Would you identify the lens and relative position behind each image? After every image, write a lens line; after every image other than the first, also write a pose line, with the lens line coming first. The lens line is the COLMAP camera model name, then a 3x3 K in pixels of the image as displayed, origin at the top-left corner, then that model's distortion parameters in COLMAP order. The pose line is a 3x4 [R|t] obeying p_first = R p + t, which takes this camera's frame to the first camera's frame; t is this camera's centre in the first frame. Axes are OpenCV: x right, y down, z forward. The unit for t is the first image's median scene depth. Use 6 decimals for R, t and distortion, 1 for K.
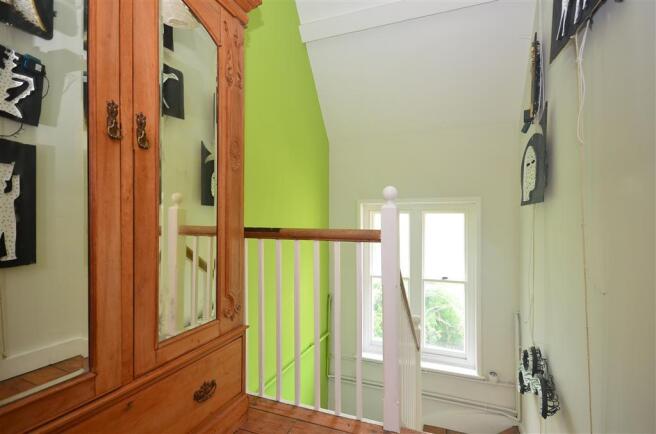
lens RADIAL K [[324.3, 0, 325.7], [0, 324.3, 218.1], [0, 0, 1]] dist [0.032847, 0.000277]
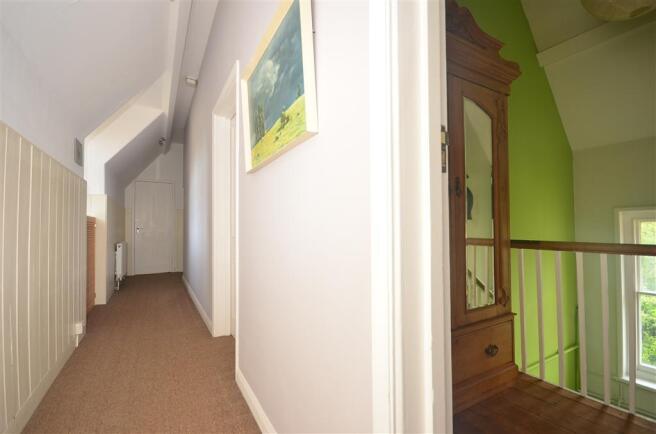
lens RADIAL K [[289.6, 0, 328.2], [0, 289.6, 215.2], [0, 0, 1]] dist [-0.016800, -0.001335]
pose [[0.782731, -0.027957, -0.621732, -0.098786], [0.005799, 0.999275, -0.037633, -0.032691], [0.622333, 0.025851, 0.782326, -0.409469]]
